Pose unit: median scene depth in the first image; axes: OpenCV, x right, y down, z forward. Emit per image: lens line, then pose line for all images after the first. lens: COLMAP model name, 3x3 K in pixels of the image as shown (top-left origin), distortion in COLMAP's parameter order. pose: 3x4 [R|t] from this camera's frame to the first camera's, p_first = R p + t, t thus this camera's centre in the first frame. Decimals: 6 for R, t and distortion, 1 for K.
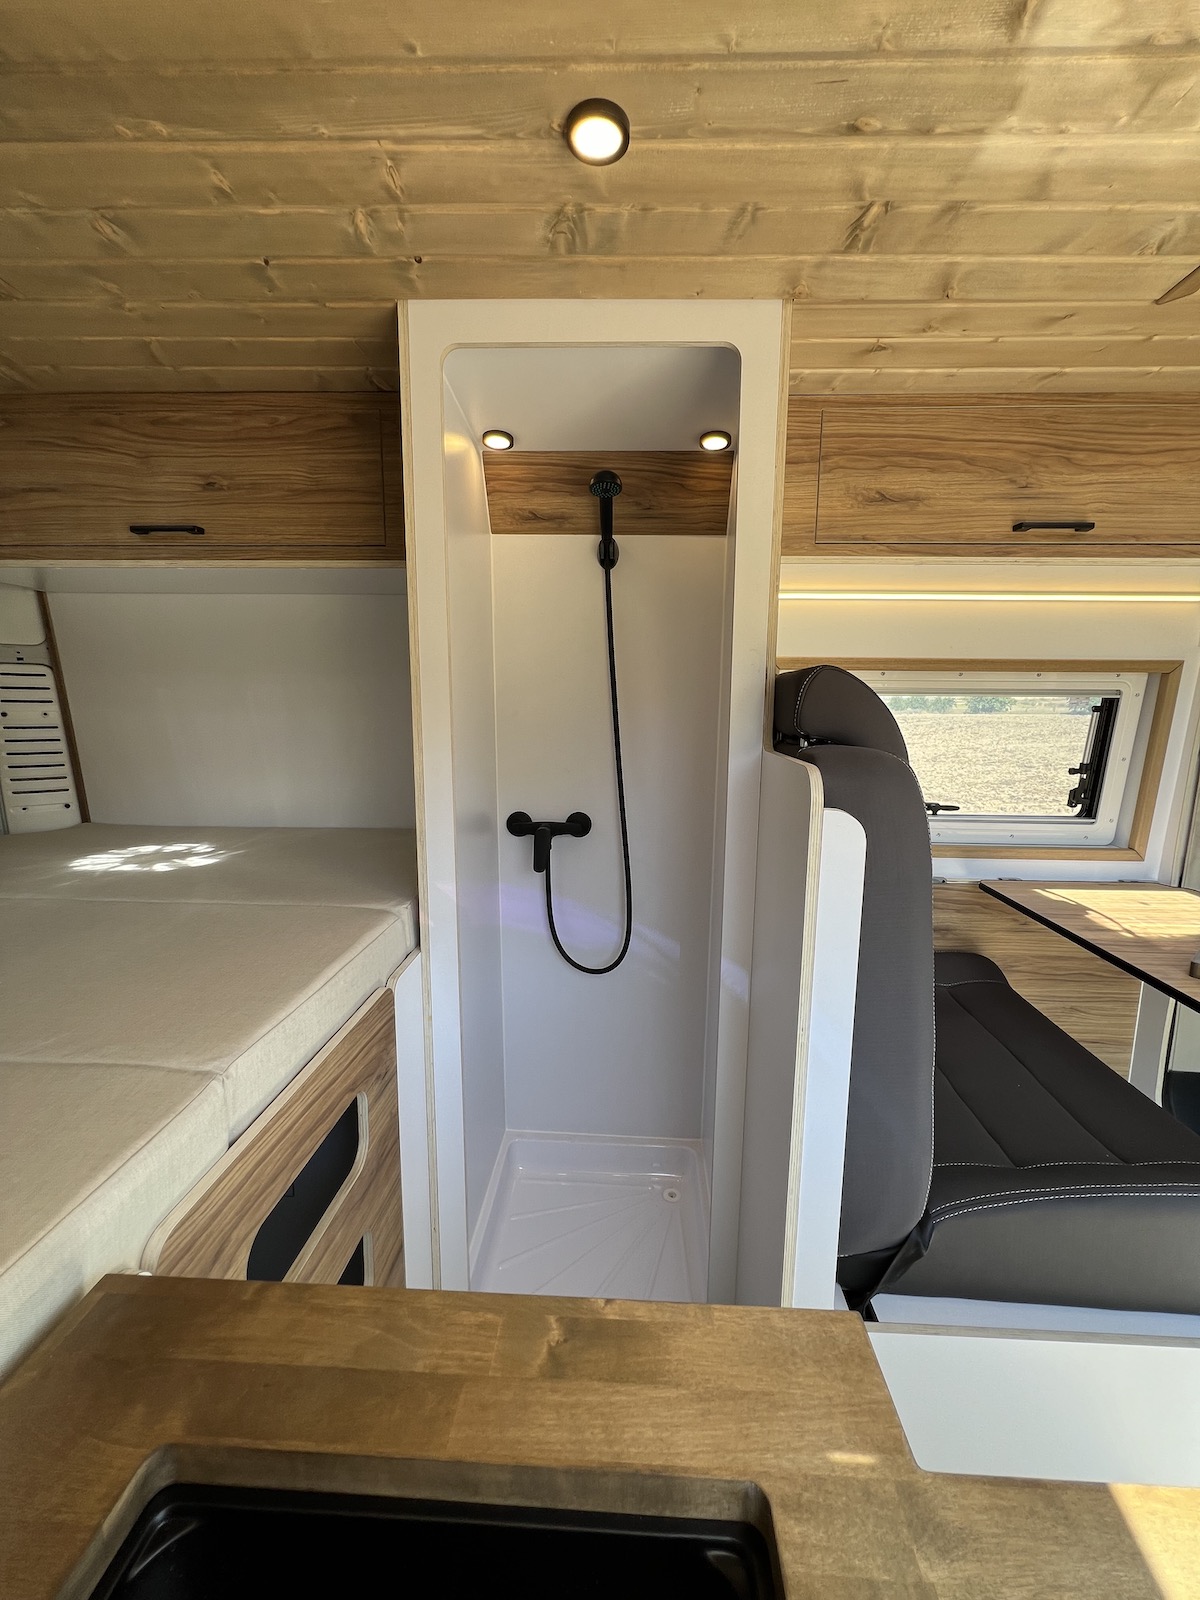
lens RADIAL K [[641.0, 0, 607.5], [0, 641.0, 796.6], [0, 0, 1]] dist [0.000147, 0.000588]
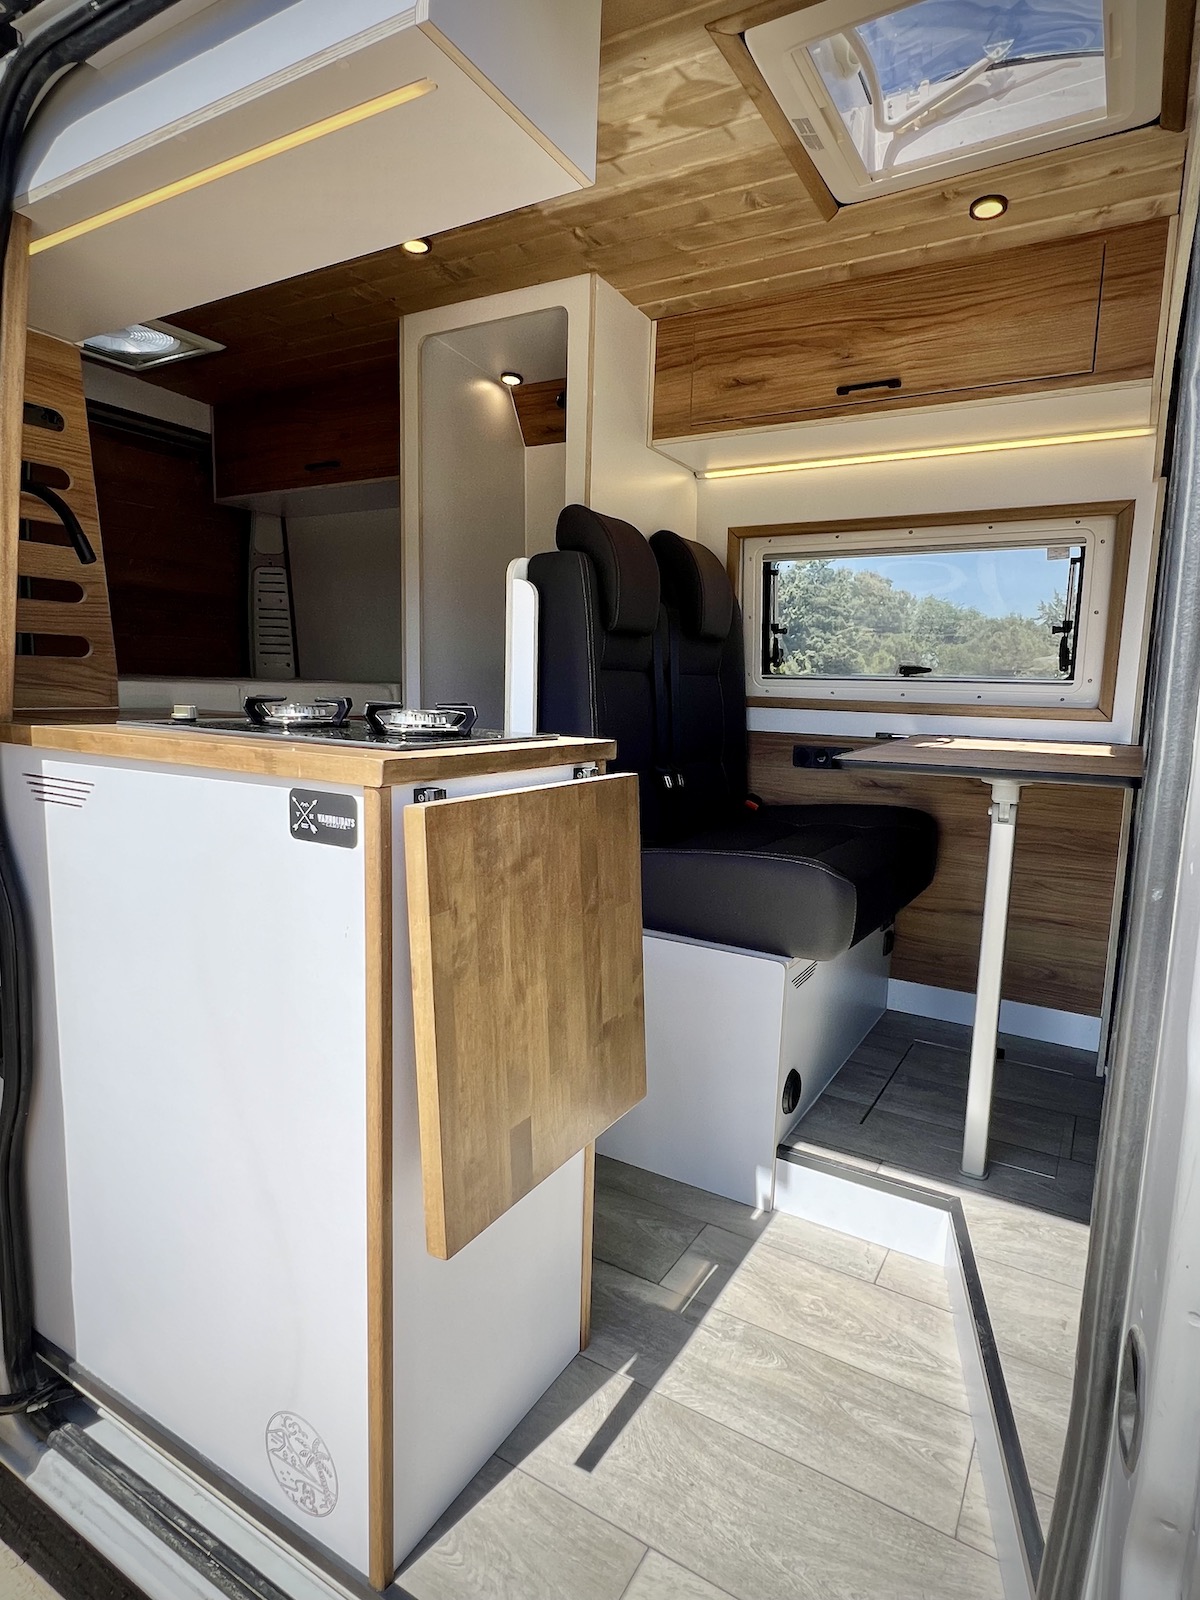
lens RADIAL K [[898.0, 0, 607.8], [0, 898.0, 803.2], [0, 0, 1]] dist [0.001194, 0.003082]
pose [[0.881452, 0.074534, -0.466355, 1.094442], [-0.087272, 0.996168, -0.005743, 0.390384], [0.464140, 0.045762, 0.884579, -0.644849]]
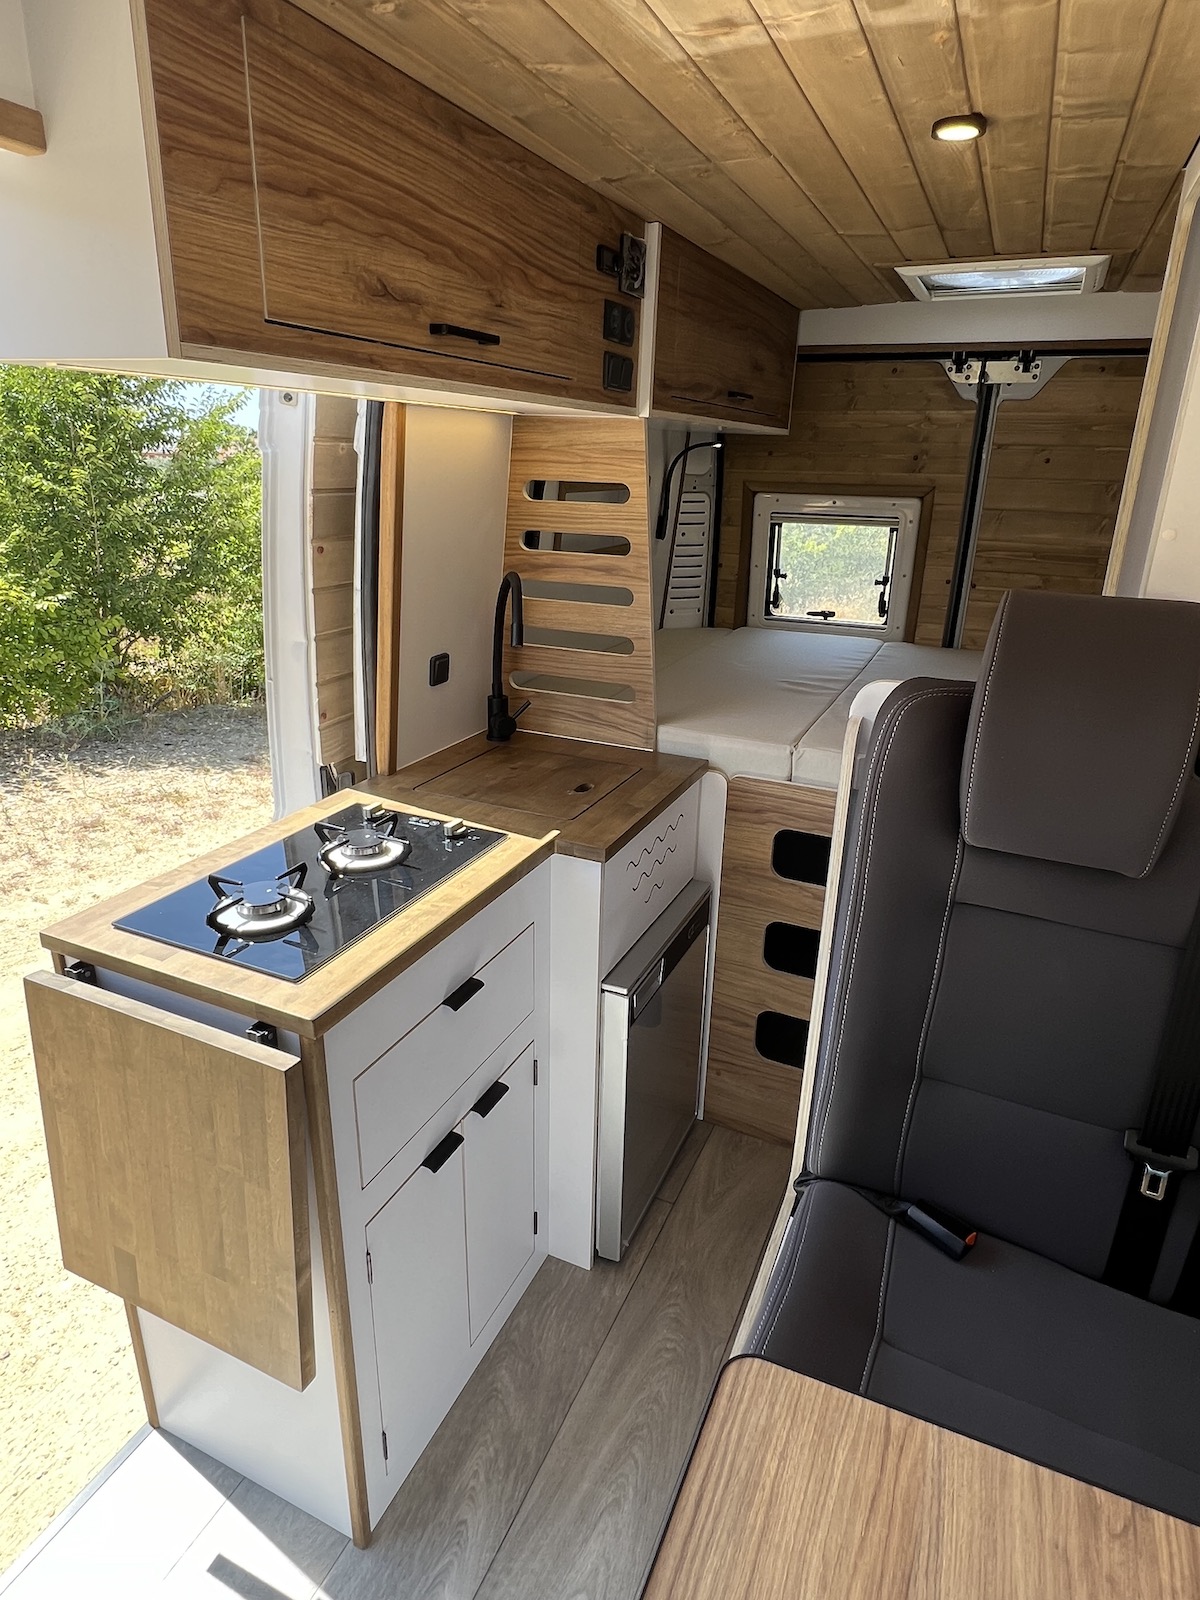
lens RADIAL K [[942.4, 0, 579.1], [0, 942.4, 801.2], [0, 0, 1]] dist [-0.002310, 0.002889]
pose [[-0.395500, 0.300304, -0.867984, 1.211334], [-0.159959, 0.908074, 0.387060, -0.244676], [0.904429, 0.291924, -0.311107, 0.700125]]
